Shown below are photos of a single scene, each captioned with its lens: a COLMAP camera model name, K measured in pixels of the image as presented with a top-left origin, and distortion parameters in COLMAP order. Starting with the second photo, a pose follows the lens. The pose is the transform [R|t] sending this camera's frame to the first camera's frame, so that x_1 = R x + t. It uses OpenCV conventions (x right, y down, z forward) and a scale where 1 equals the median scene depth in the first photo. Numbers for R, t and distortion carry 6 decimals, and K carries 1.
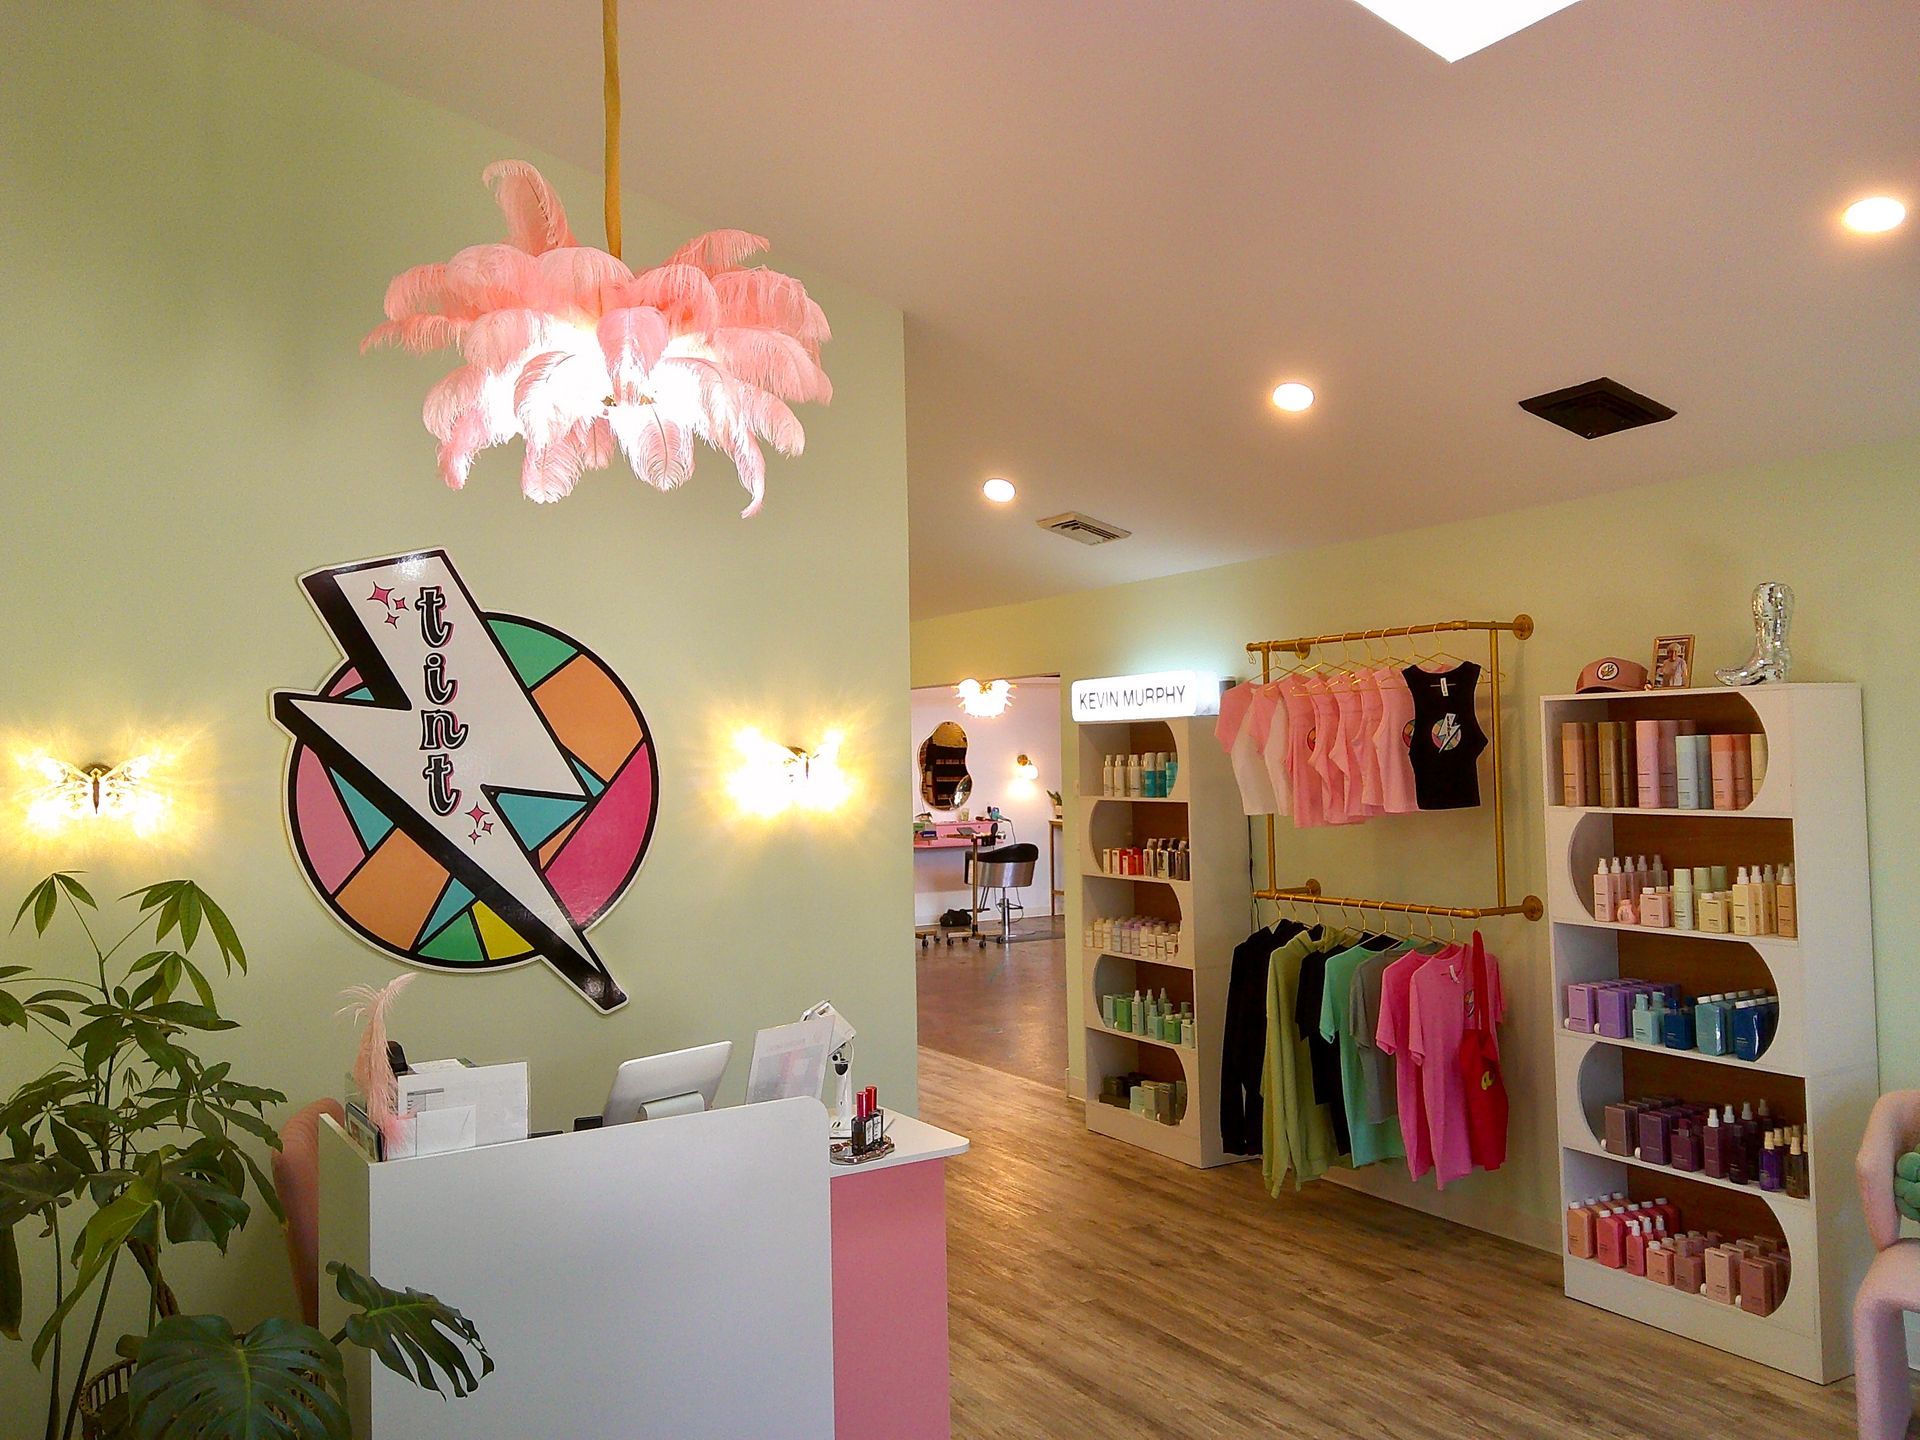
lens RADIAL K [[1551.3, 0, 970.0], [0, 1551.3, 702.8], [0, 0, 1]] dist [0.110610, -0.164720]
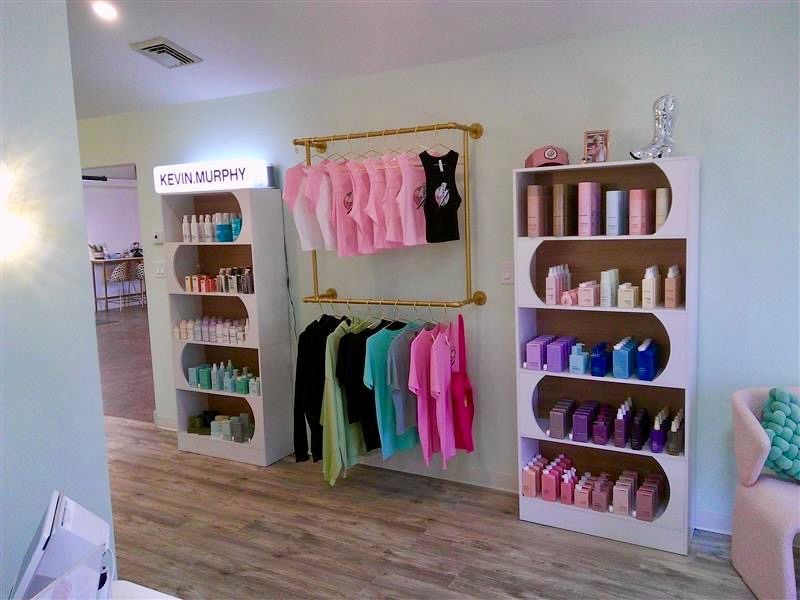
lens RADIAL K [[648.2, 0, 406.0], [0, 648.2, 290.4], [0, 0, 1]] dist [0.093645, -0.131582]
pose [[0.863053, -0.061286, 0.501381, -0.069256], [-0.003317, 0.991903, 0.126954, 0.031923], [-0.505102, -0.111231, 0.855862, 0.431732]]
